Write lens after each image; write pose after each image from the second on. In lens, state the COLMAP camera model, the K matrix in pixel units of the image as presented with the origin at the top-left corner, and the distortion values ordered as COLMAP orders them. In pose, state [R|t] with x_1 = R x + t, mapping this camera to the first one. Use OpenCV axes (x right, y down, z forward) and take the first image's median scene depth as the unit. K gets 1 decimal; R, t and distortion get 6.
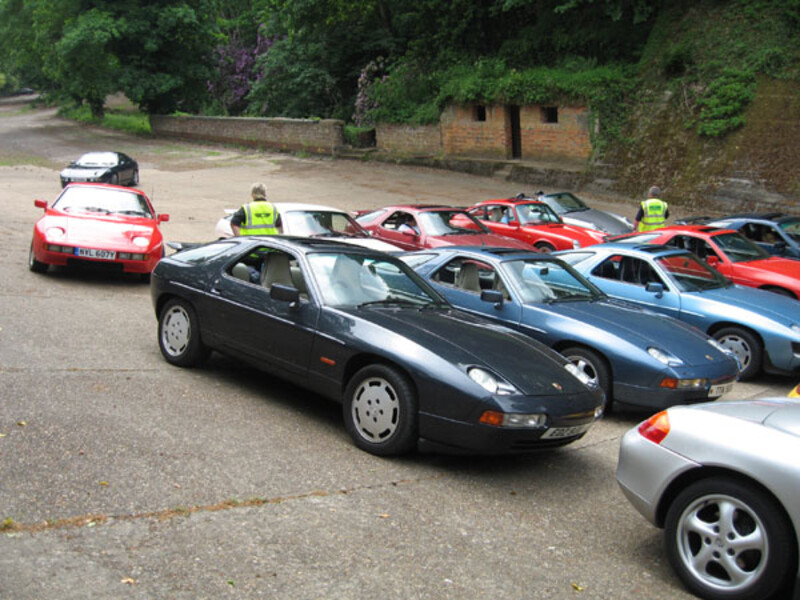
lens RADIAL K [[895.5, 0, 400.0], [0, 895.5, 300.0], [0, 0, 1]] dist [-0.158437, 0.172946]
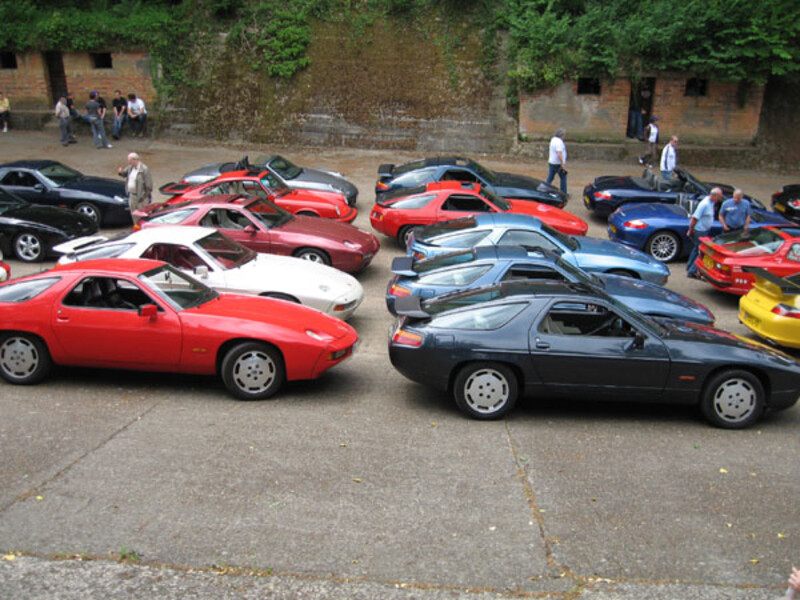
lens RADIAL K [[895.5, 0, 400.0], [0, 895.5, 300.0], [0, 0, 1]] dist [-0.158437, 0.172946]
pose [[0.712543, -0.228091, 0.663519, -0.326236], [0.141565, 0.972972, 0.182444, -0.092330], [-0.687199, -0.036068, 0.725574, 0.081862]]
